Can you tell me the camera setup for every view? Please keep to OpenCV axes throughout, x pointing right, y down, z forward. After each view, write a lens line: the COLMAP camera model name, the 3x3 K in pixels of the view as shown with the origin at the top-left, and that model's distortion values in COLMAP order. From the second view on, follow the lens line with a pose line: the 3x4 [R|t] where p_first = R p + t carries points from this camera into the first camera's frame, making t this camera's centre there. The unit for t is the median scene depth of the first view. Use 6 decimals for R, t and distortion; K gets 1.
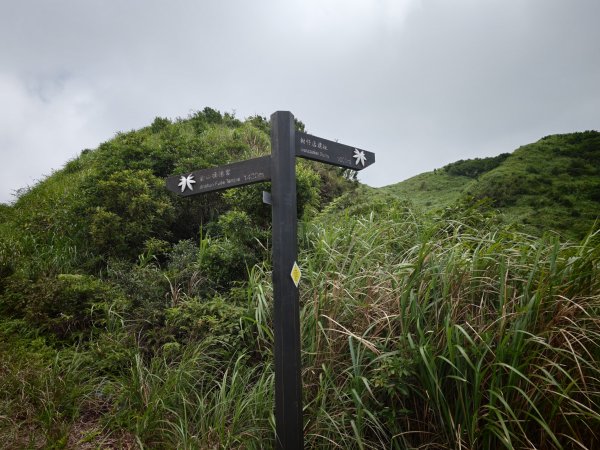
lens RADIAL K [[420.7, 0, 299.8], [0, 420.7, 225.7], [0, 0, 1]] dist [-0.003219, -0.001126]
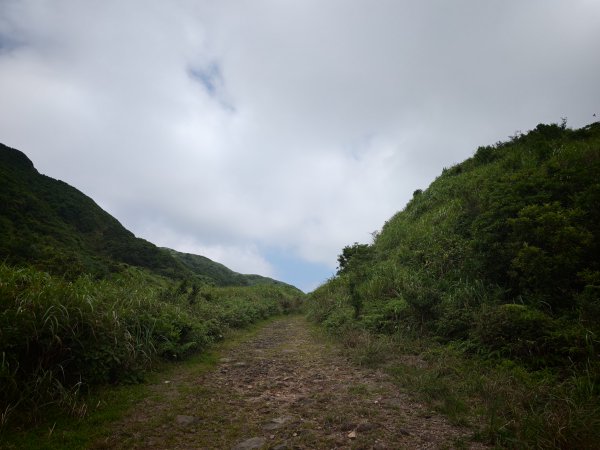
lens RADIAL K [[420.7, 0, 299.8], [0, 420.7, 225.2], [0, 0, 1]] dist [-0.003219, -0.001126]
pose [[0.736011, -0.100746, -0.669431, -0.119107], [0.049052, 0.994202, -0.095692, -0.009359], [0.675190, 0.037593, 0.736686, -0.136282]]
